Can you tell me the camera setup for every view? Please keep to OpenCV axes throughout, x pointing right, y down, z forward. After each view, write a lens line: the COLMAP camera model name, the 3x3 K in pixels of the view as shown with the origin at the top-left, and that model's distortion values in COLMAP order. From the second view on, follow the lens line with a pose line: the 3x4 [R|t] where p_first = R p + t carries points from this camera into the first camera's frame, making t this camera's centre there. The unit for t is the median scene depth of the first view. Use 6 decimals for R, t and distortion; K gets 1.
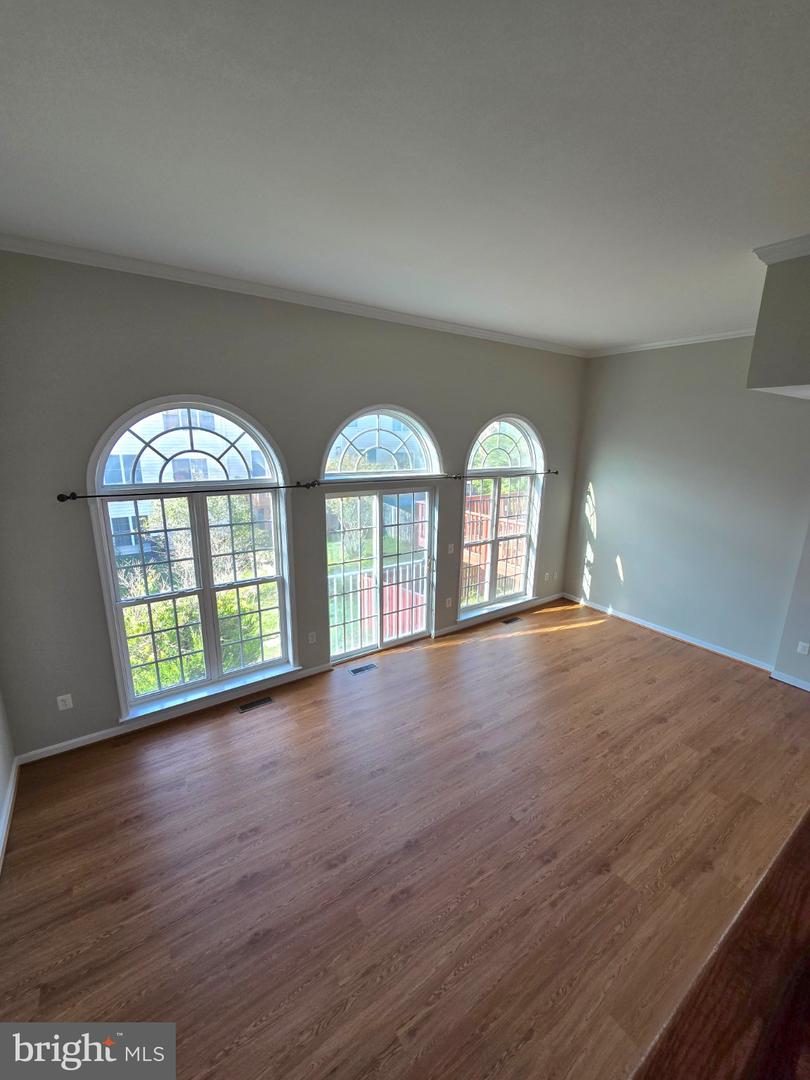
lens RADIAL K [[436.8, 0, 405.0], [0, 436.8, 540.0], [0, 0, 1]] dist [-0.014881, 0.006499]
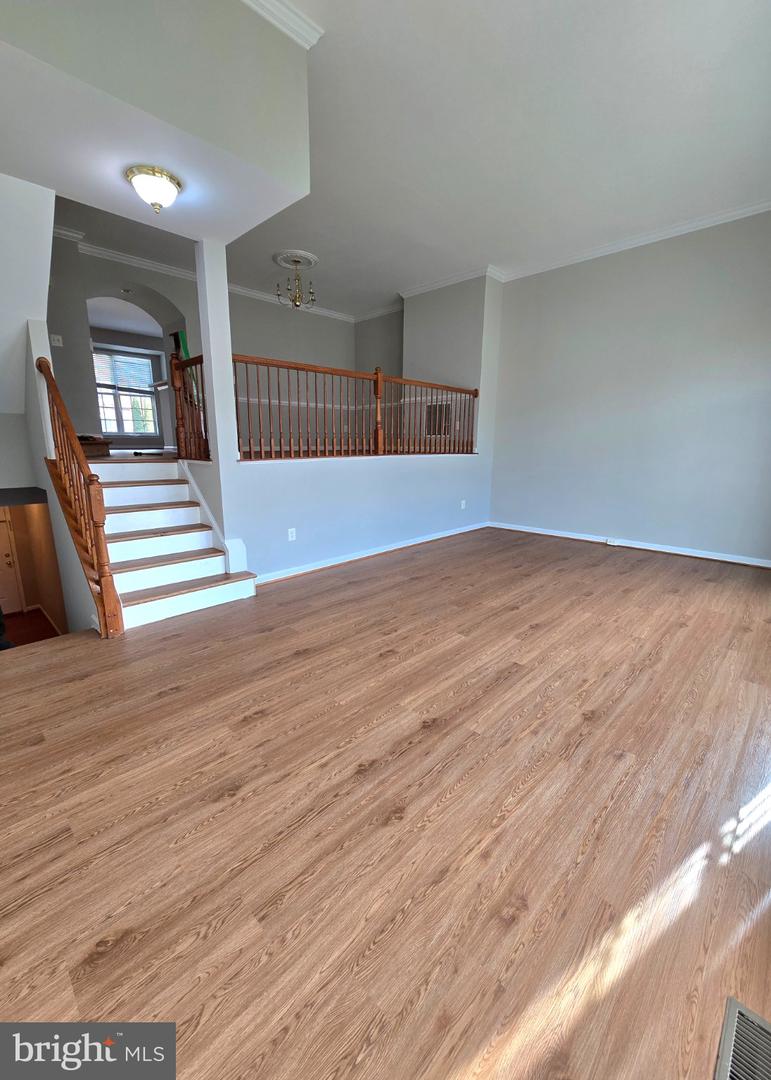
lens RADIAL K [[443.5, 0, 368.9], [0, 443.5, 541.8], [0, 0, 1]] dist [0.000194, 0.000001]
pose [[-0.983530, 0.024144, -0.179124, 0.579899], [-0.056990, 0.899060, 0.434101, -0.061115], [0.171524, 0.437159, -0.882877, 1.502142]]
